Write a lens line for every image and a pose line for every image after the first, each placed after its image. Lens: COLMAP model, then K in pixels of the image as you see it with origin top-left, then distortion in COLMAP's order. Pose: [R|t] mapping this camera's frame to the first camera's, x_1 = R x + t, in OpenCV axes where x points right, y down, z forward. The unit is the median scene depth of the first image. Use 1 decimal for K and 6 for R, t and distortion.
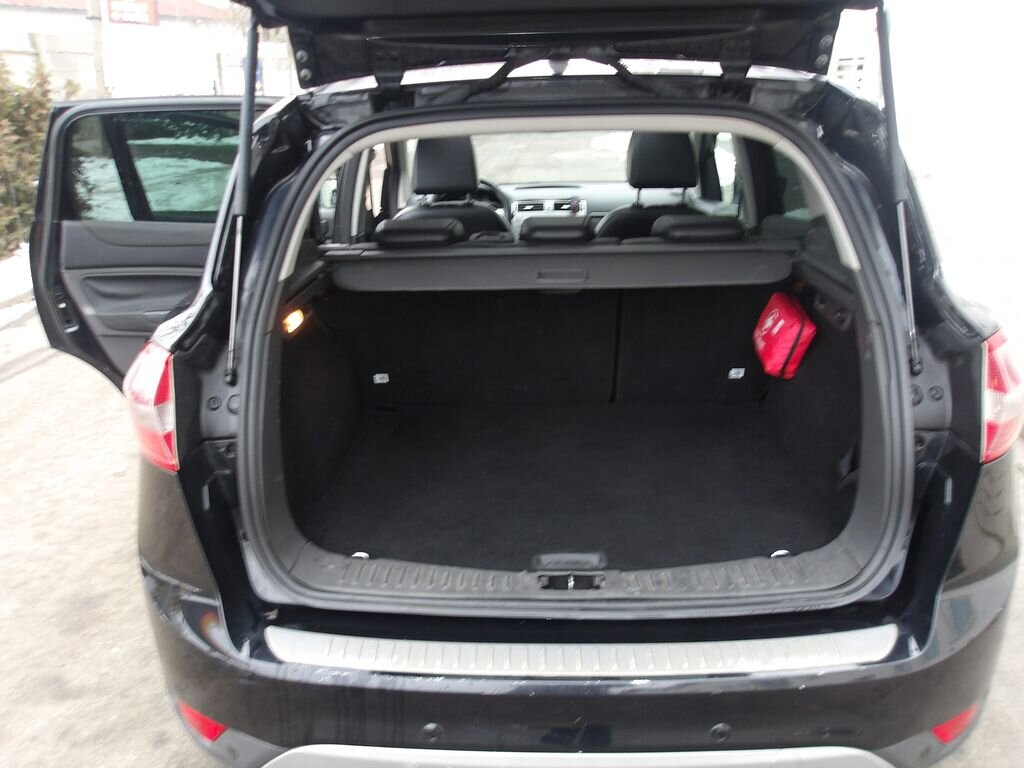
lens RADIAL K [[853.9, 0, 508.1], [0, 853.9, 383.9], [0, 0, 1]] dist [0.011030, 0.000416]
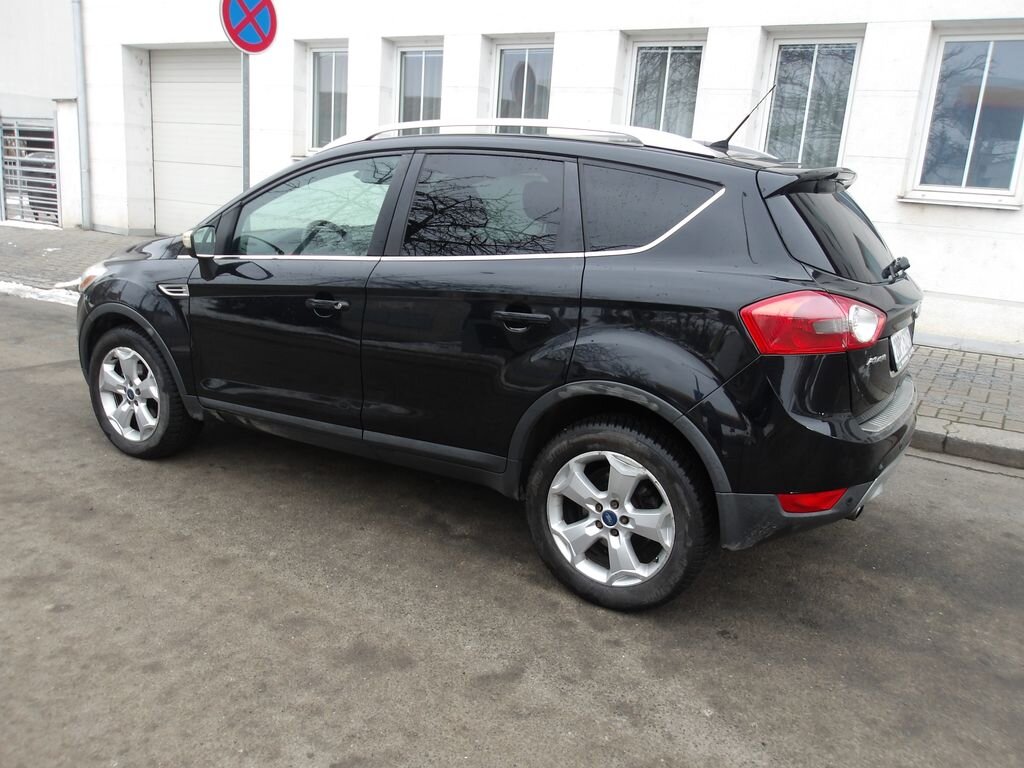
lens RADIAL K [[853.9, 0, 508.7], [0, 853.9, 385.5], [0, 0, 1]] dist [0.011030, 0.000416]
pose [[0.492626, -0.166218, 0.854220, -1.283650], [0.229689, 0.971617, 0.056600, -0.055988], [-0.839382, 0.168322, 0.516822, 0.348466]]
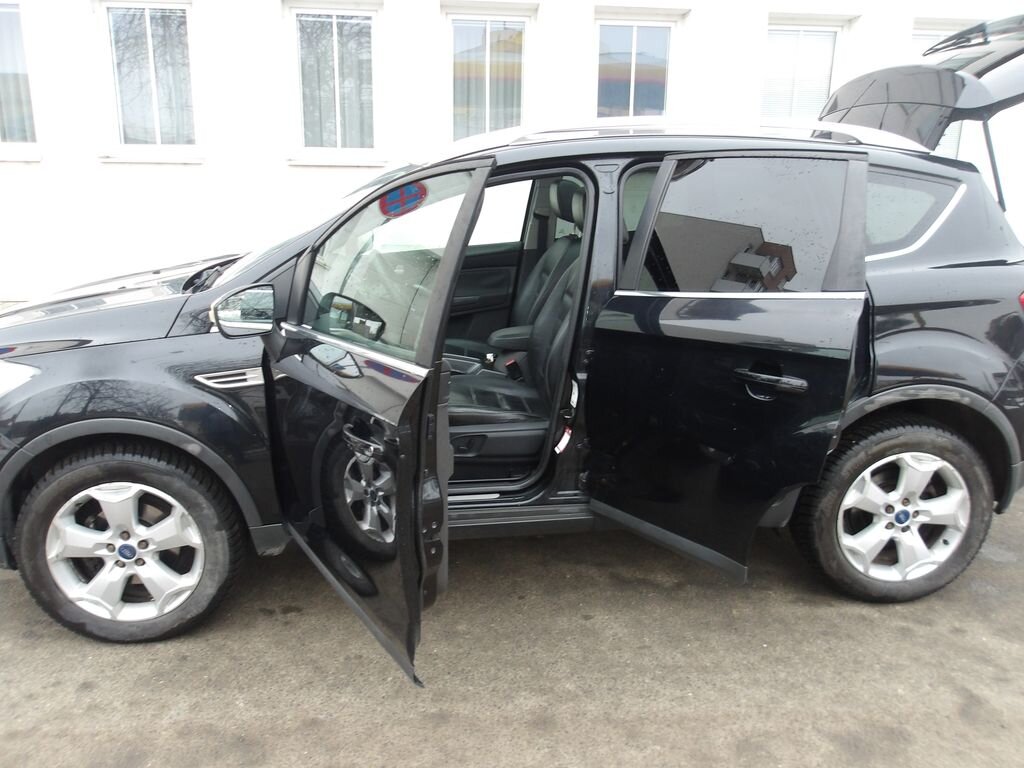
lens RADIAL K [[853.9, 0, 506.5], [0, 853.9, 389.8], [0, 0, 1]] dist [0.011030, 0.000416]
pose [[-0.137156, -0.242857, 0.960317, -1.269991], [0.320732, 0.906364, 0.275020, -0.434551], [-0.937187, 0.345725, -0.046421, 1.351072]]
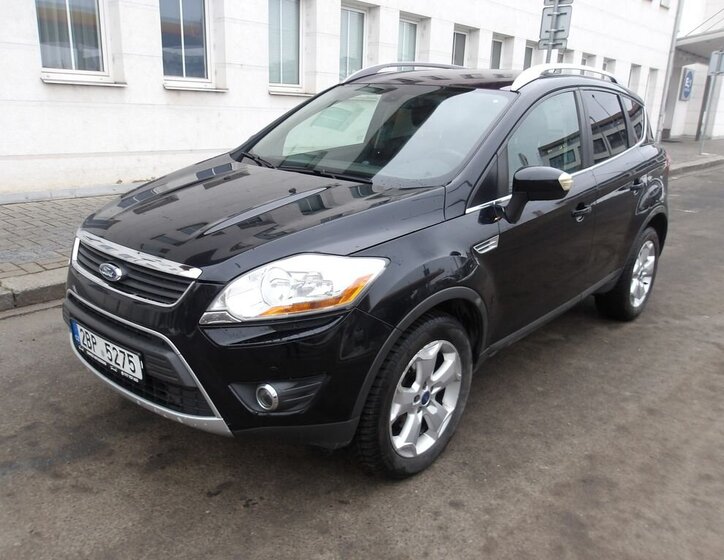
lens RADIAL K [[621.1, 0, 359.5], [0, 621.1, 278.4], [0, 0, 1]] dist [0.026480, -0.024469]
pose [[-0.775942, -0.193789, 0.600300, -0.697673], [0.178352, 0.845415, 0.503452, -0.764417], [-0.605066, 0.497714, -0.621430, 2.370364]]
